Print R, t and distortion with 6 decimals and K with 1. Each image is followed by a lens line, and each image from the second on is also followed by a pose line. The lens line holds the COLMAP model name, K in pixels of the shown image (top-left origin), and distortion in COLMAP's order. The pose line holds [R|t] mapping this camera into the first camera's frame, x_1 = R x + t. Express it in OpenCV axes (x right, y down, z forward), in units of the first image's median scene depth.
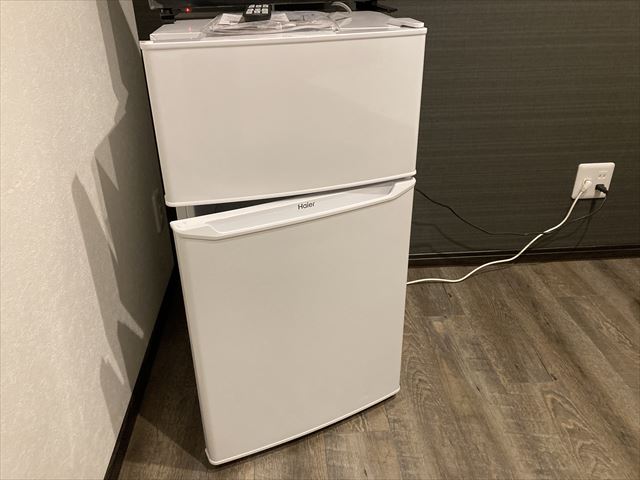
lens RADIAL K [[532.6, 0, 319.3], [0, 532.6, 240.7], [0, 0, 1]] dist [0.056240, -0.066235]
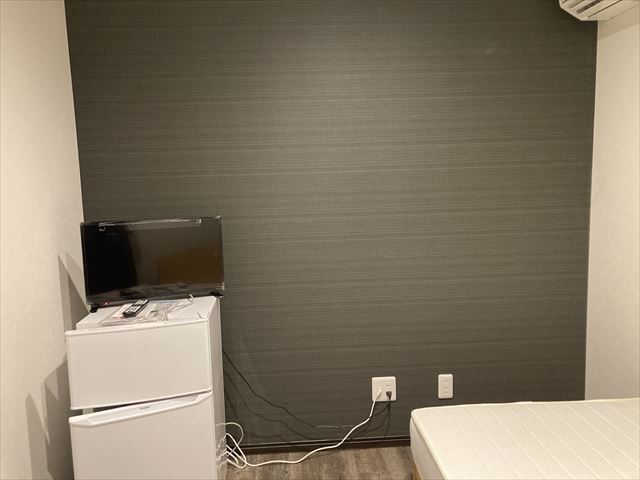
lens RADIAL K [[532.6, 0, 318.7], [0, 532.6, 241.0], [0, 0, 1]] dist [0.056240, -0.066235]
pose [[0.999545, -0.018036, -0.024182, 0.377765], [0.008019, 0.931605, -0.363383, 0.047143], [0.029082, 0.363024, 0.931326, -0.572732]]
